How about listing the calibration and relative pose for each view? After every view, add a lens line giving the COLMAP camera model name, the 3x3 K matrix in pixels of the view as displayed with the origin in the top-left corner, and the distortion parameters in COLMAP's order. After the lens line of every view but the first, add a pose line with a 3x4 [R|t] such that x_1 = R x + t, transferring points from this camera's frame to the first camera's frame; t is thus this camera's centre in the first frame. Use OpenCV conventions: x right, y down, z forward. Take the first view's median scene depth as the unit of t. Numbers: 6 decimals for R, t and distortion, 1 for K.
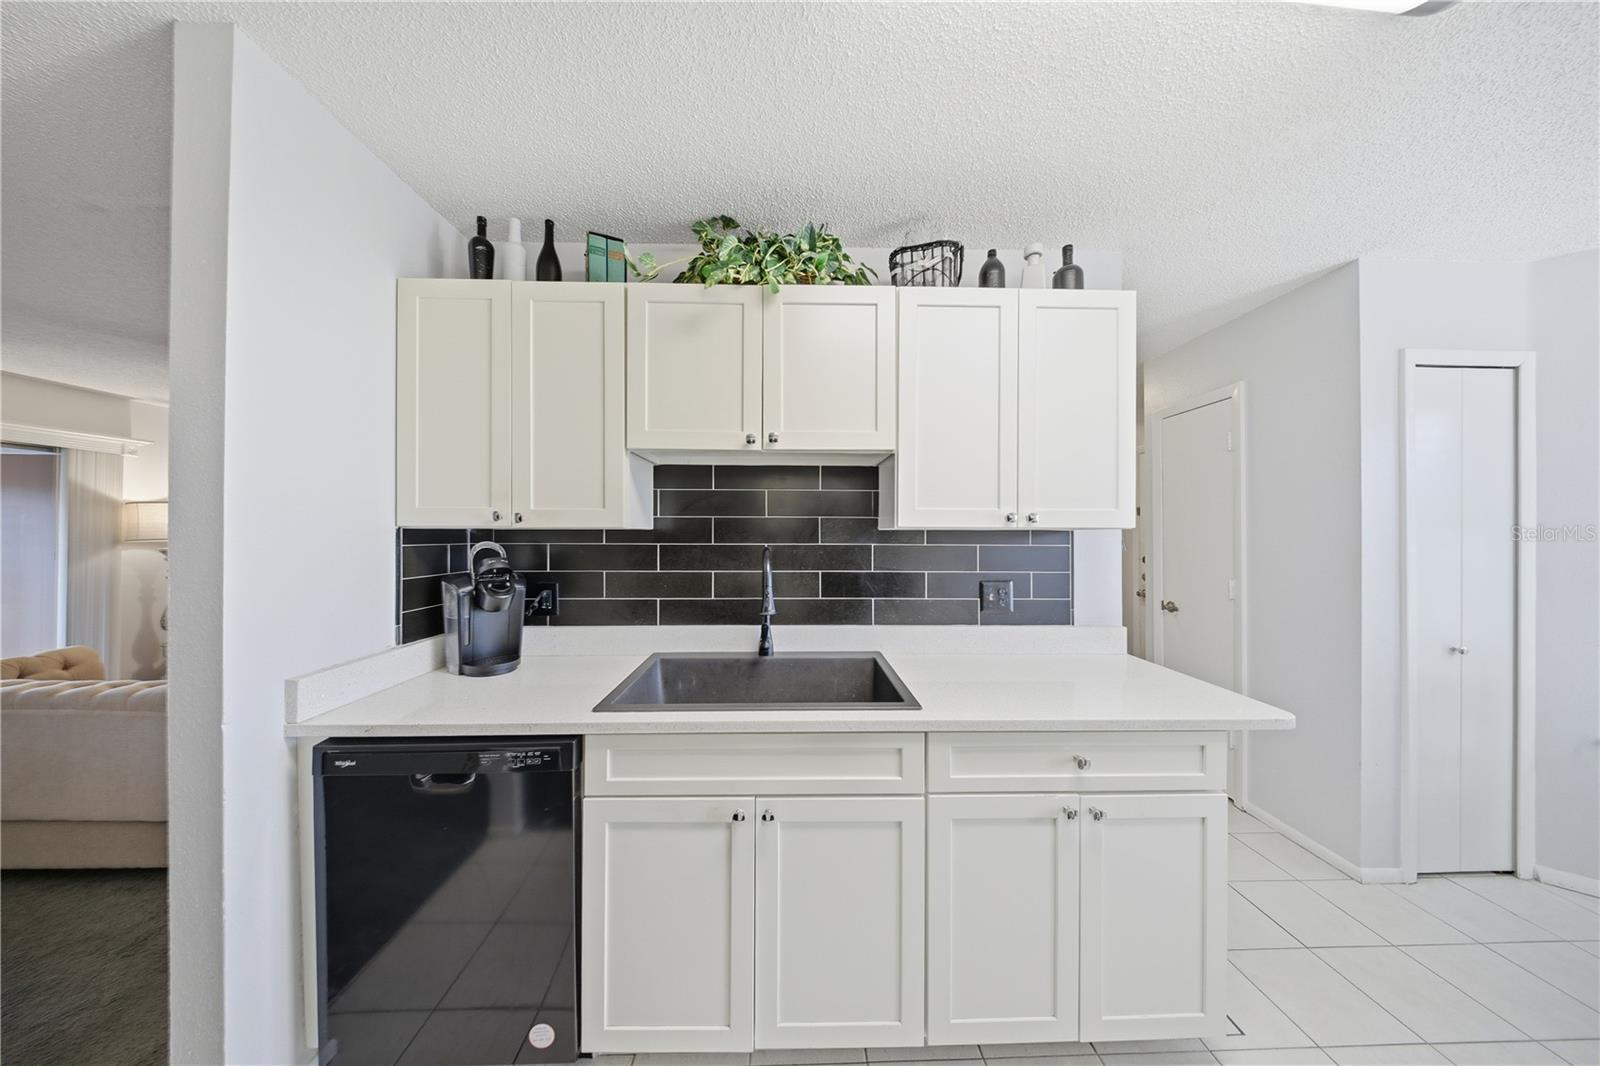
lens RADIAL K [[475.7, 0, 802.1], [0, 475.7, 529.3], [0, 0, 1]] dist [0.006140, -0.003765]
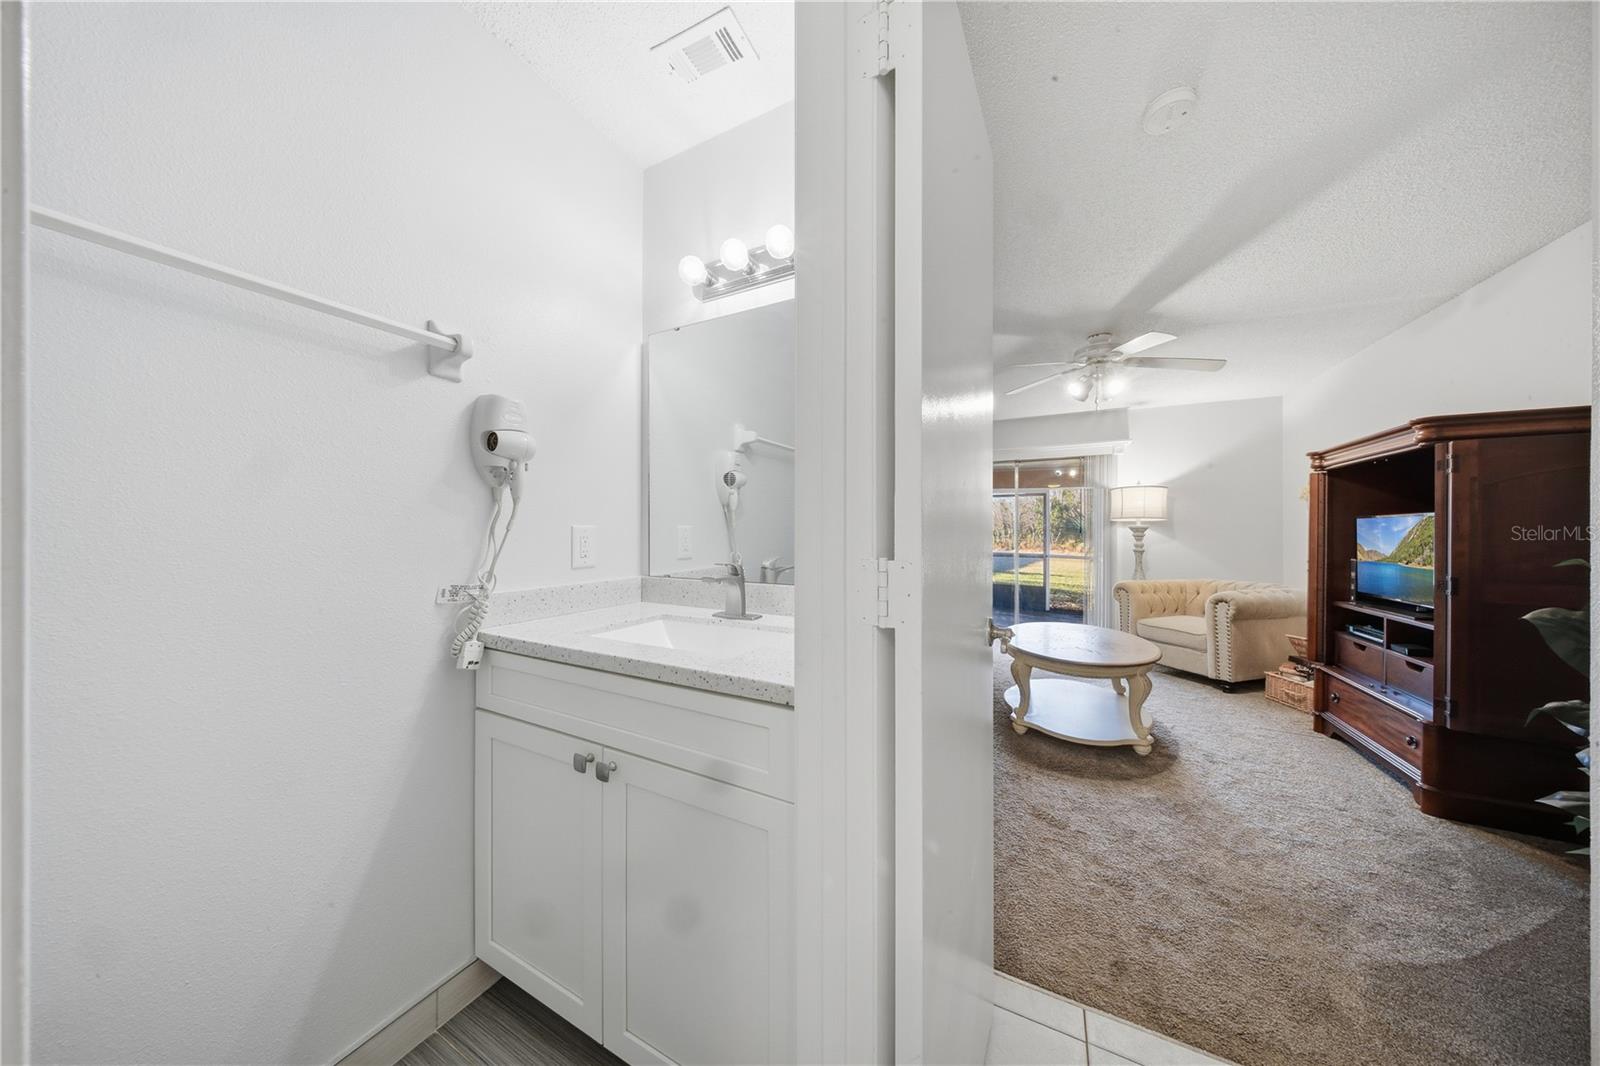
lens RADIAL K [[475.7, 0, 802.1], [0, 475.7, 529.3], [0, 0, 1]] dist [0.006140, -0.003765]
pose [[-0.478478, -0.006222, -0.878077, 0.121669], [0.002365, 0.999962, -0.008374, 0.060699], [0.878096, -0.006083, -0.478445, 0.898405]]
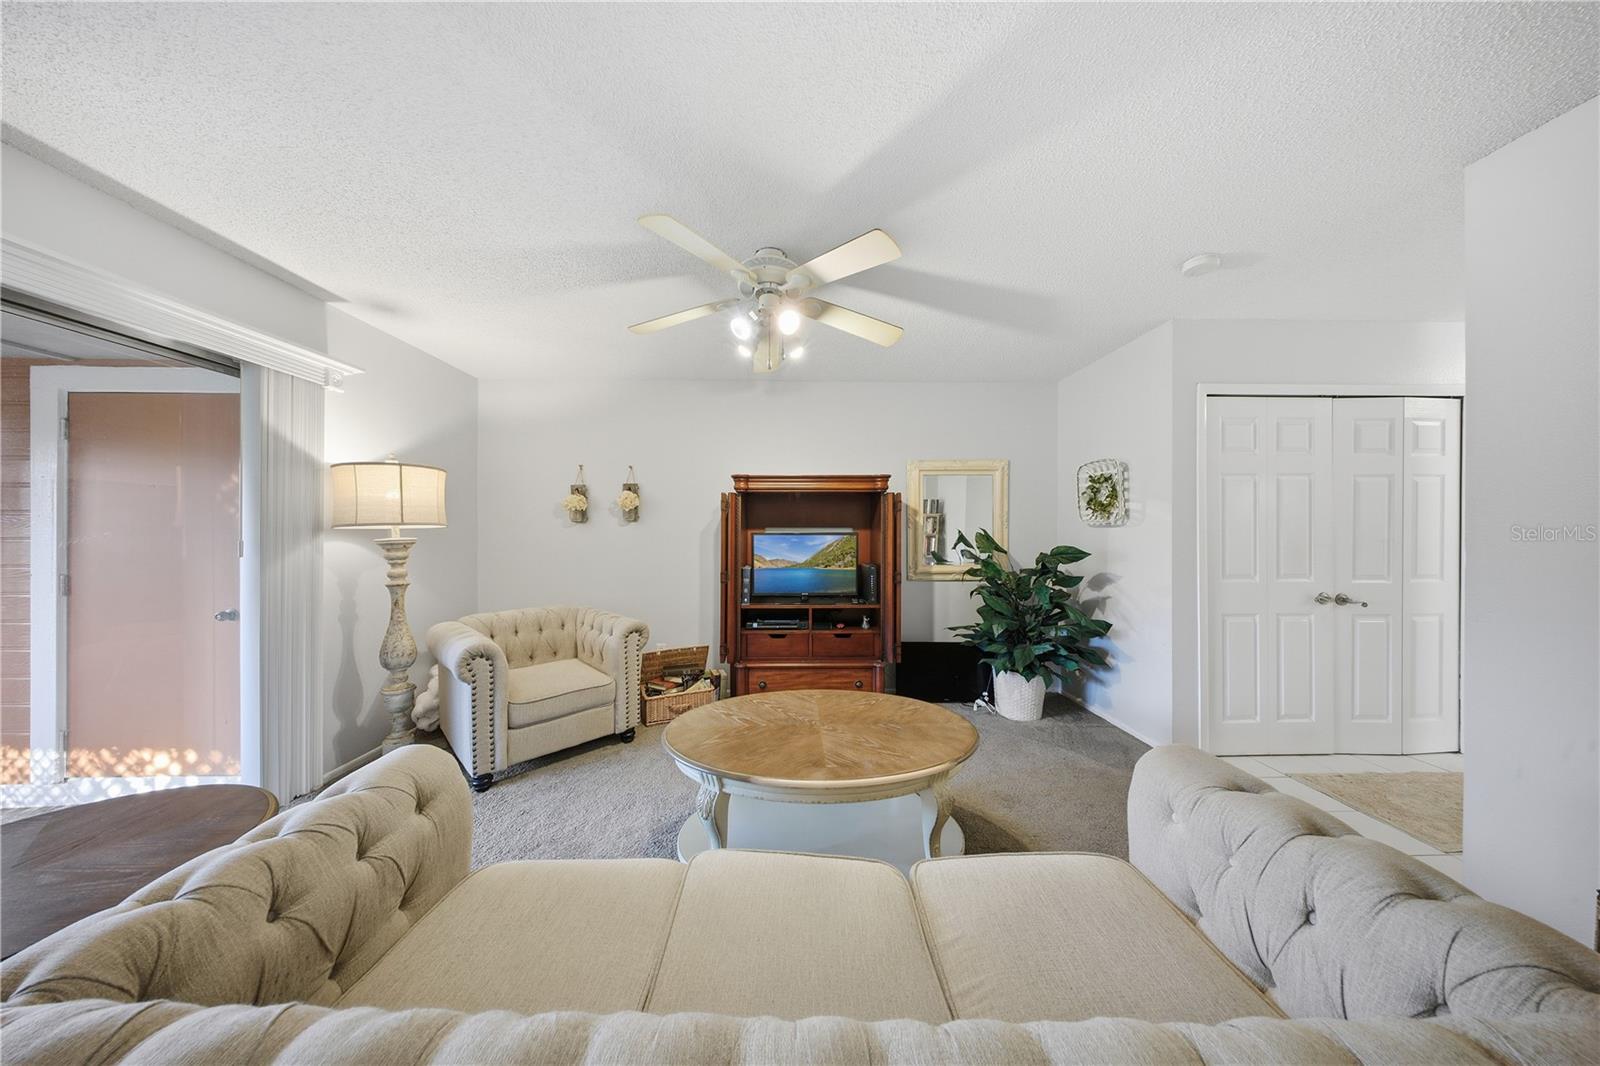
lens RADIAL K [[475.7, 0, 802.1], [0, 475.7, 529.3], [0, 0, 1]] dist [0.006140, -0.003765]
pose [[0.999993, -0.001429, 0.003495, -0.842484], [0.001429, 0.999999, -0.000119, 0.030307], [-0.003495, 0.000124, 0.999994, 0.390884]]
